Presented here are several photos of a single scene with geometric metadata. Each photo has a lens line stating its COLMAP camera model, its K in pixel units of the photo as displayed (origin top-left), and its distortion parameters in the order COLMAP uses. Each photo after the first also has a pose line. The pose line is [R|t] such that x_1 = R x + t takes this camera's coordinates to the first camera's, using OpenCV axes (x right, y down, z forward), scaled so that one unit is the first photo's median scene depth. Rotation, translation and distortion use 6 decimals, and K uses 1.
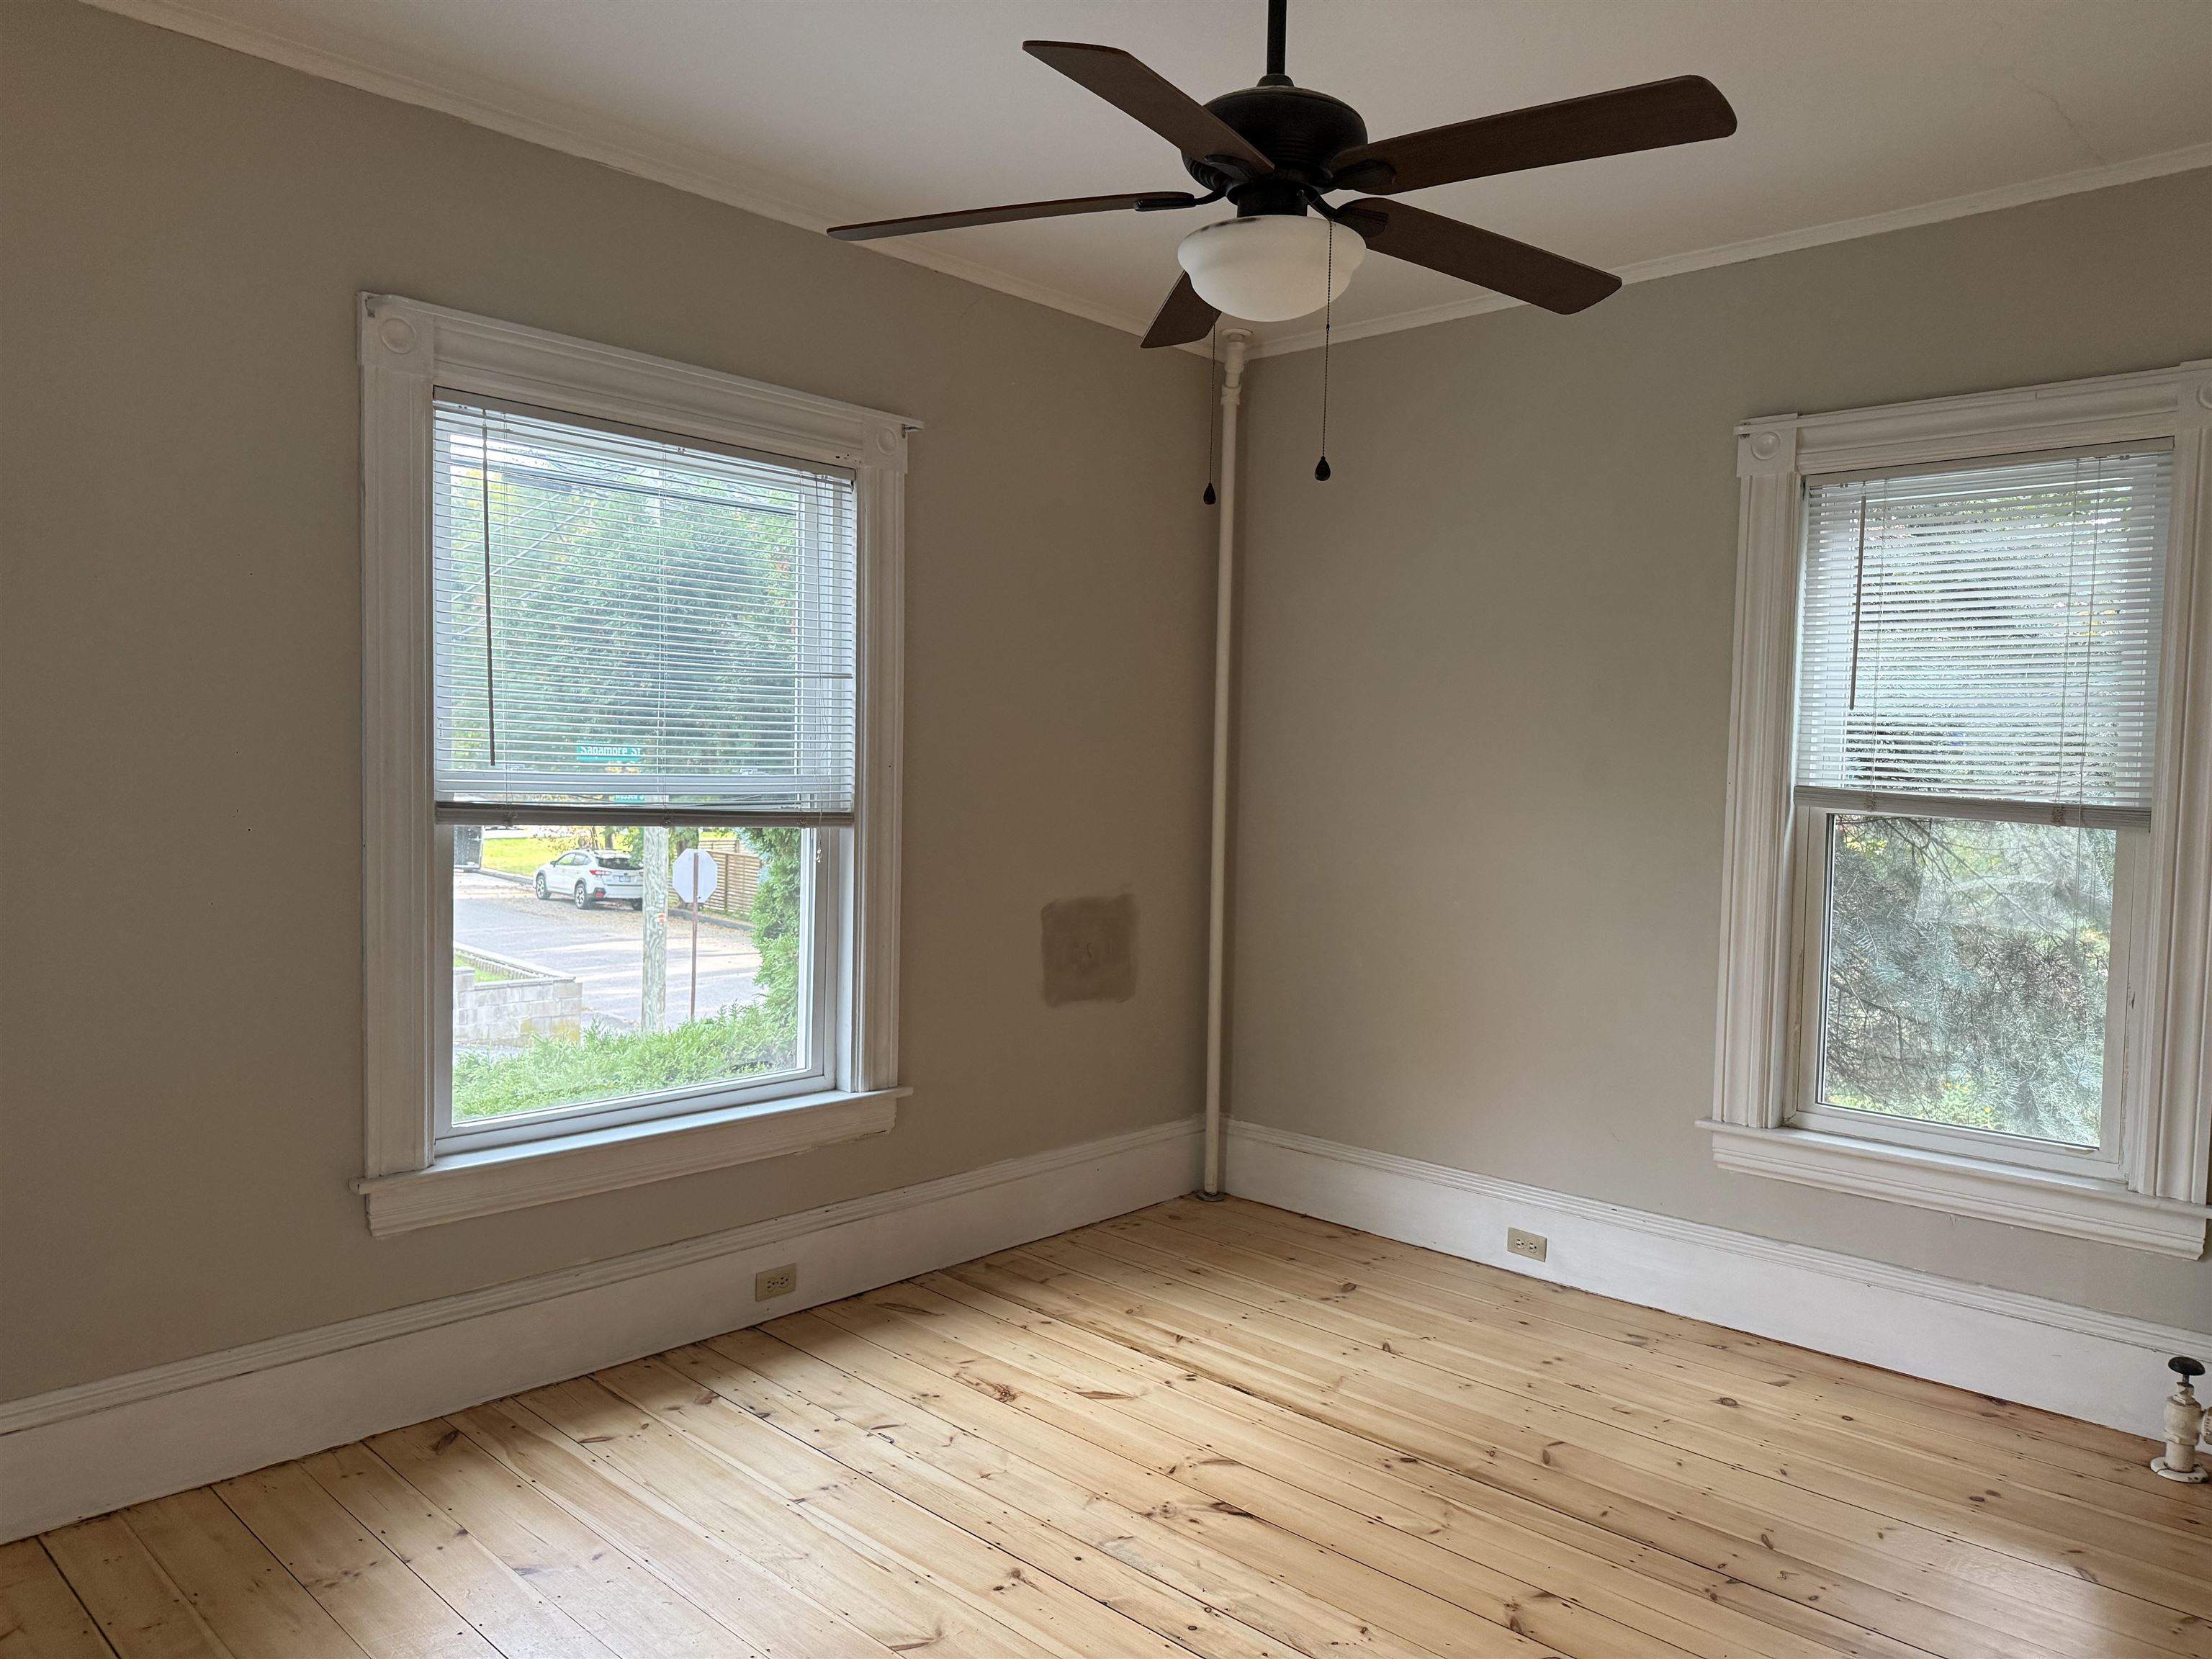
lens RADIAL K [[1570.1, 0, 1111.3], [0, 1570.1, 825.1], [0, 0, 1]] dist [0.080209, -0.071316]
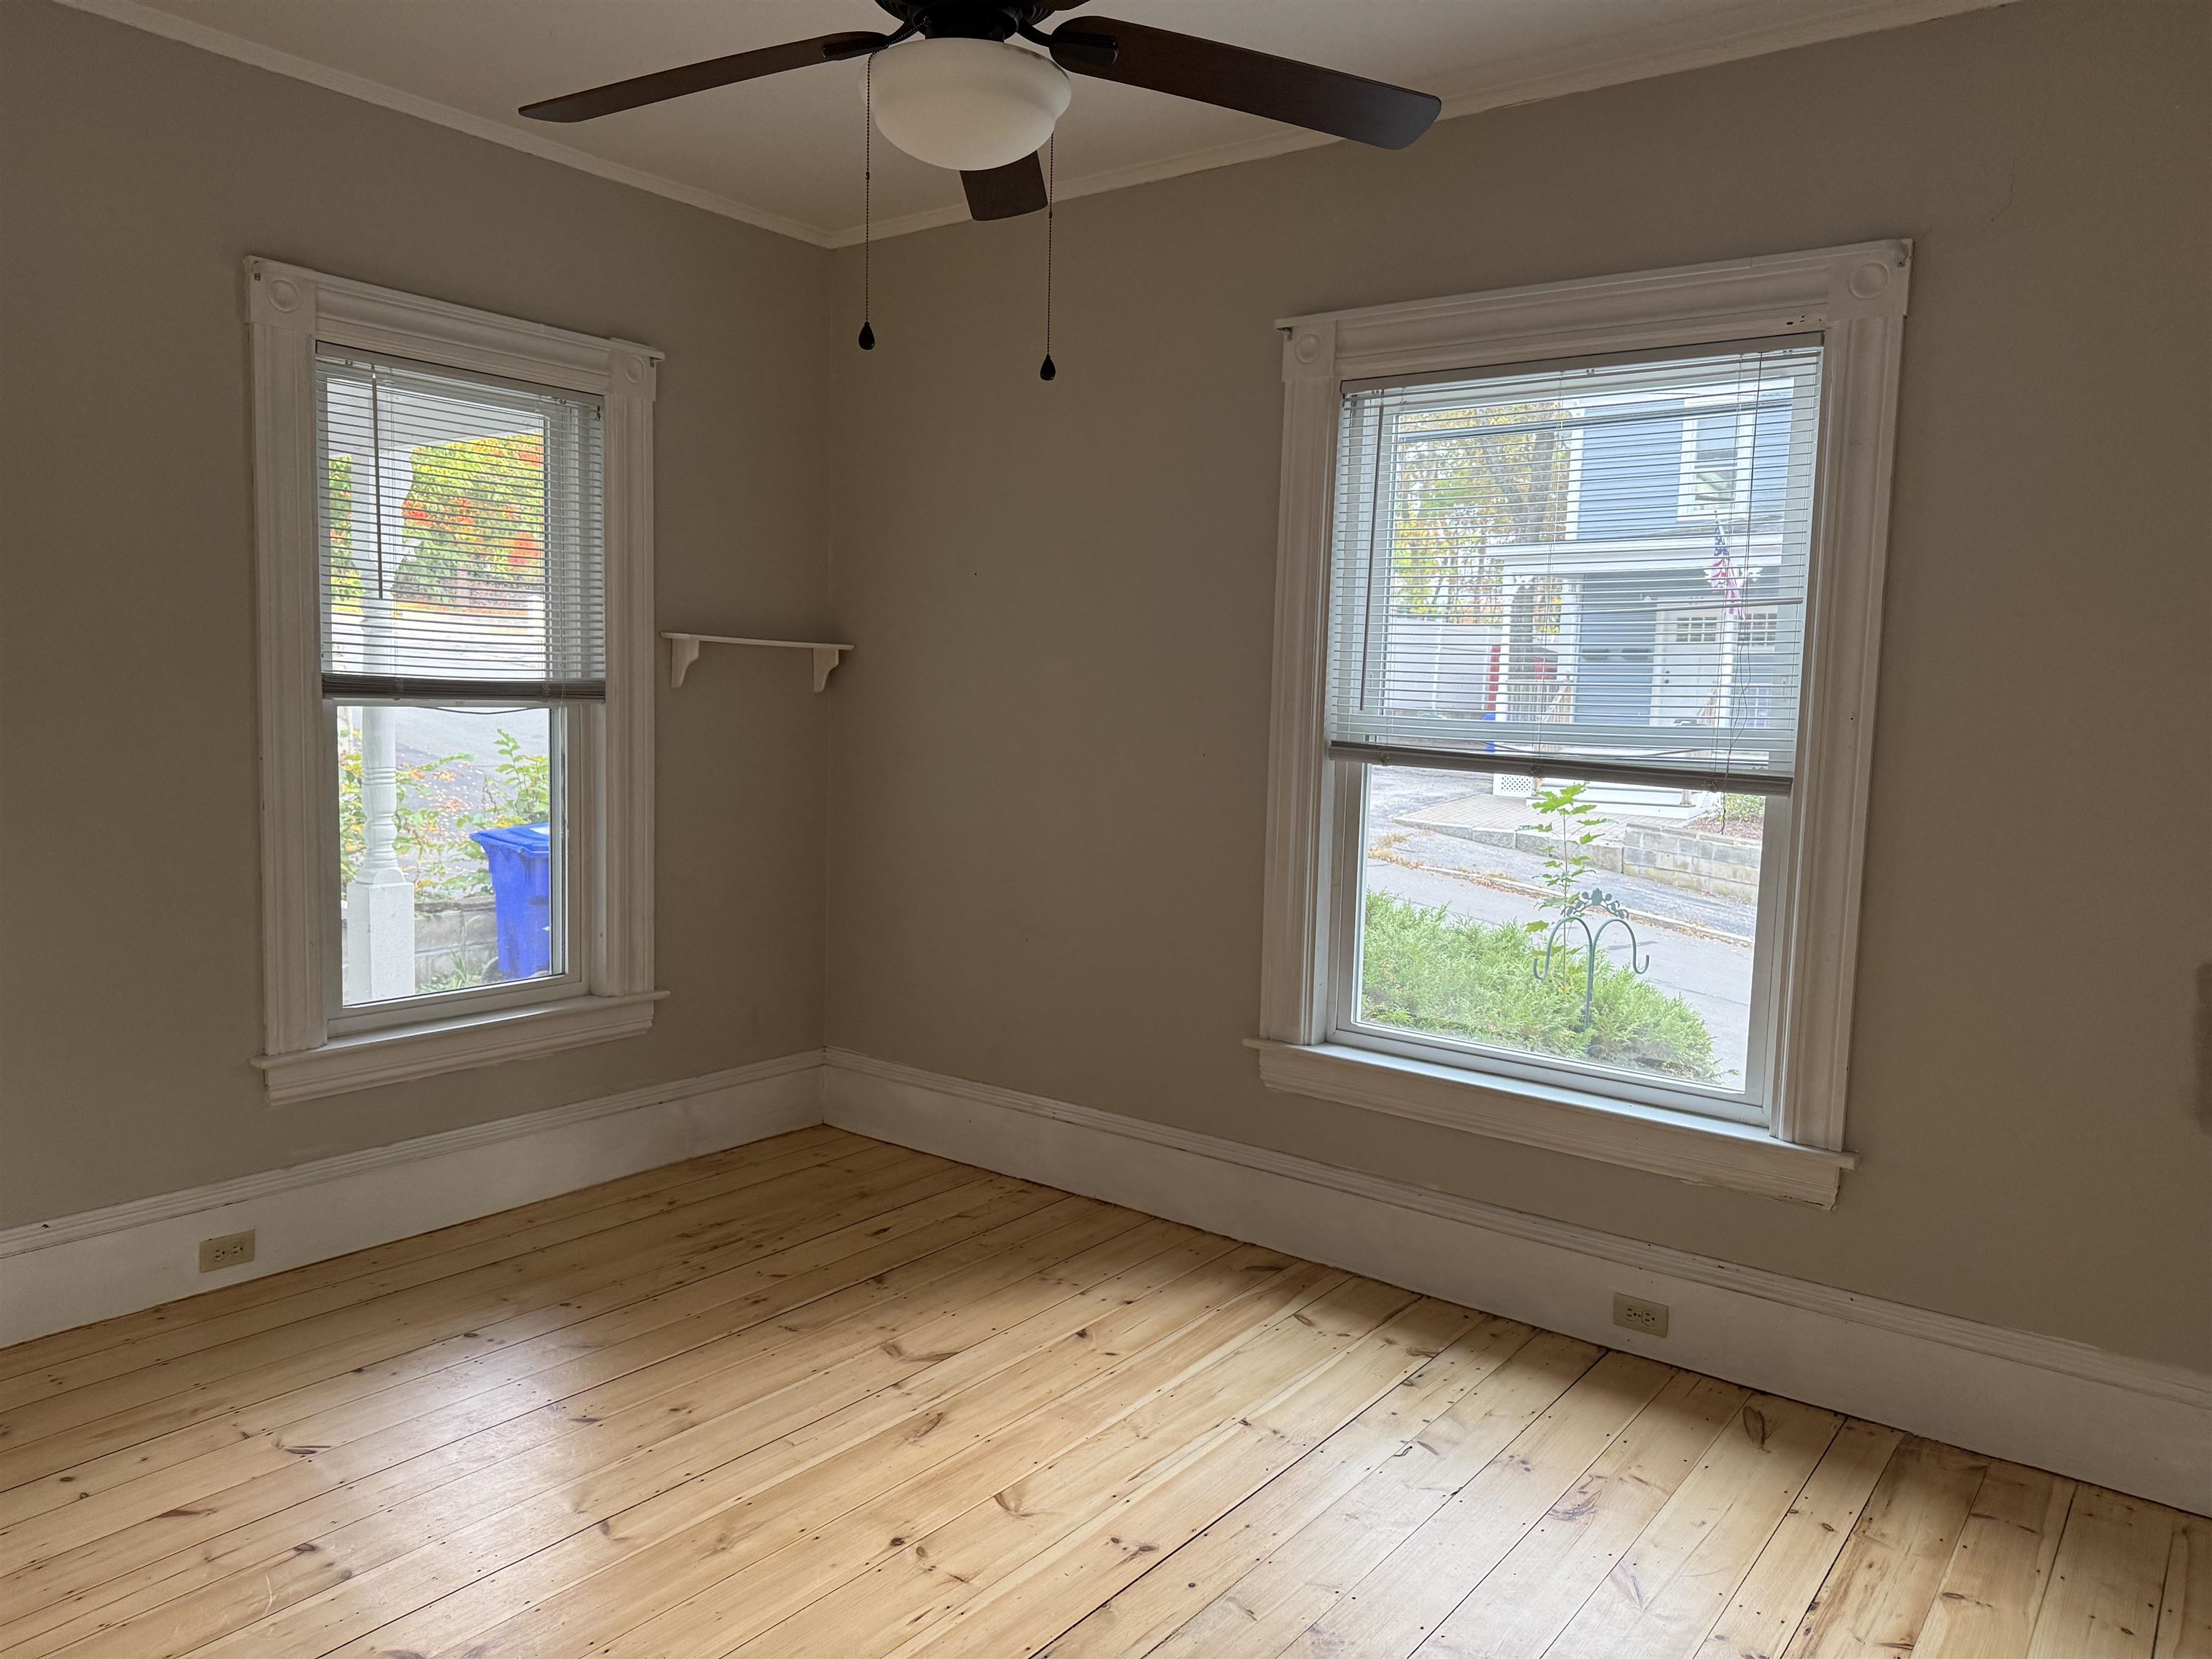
lens RADIAL K [[1567.7, 0, 1105.9], [0, 1567.7, 825.0], [0, 0, 1]] dist [0.055733, -0.037792]
pose [[0.108264, 0.068917, -0.991730, 0.632615], [-0.071349, 0.995560, 0.061395, -0.009972], [0.991558, 0.064112, 0.112701, 0.635247]]
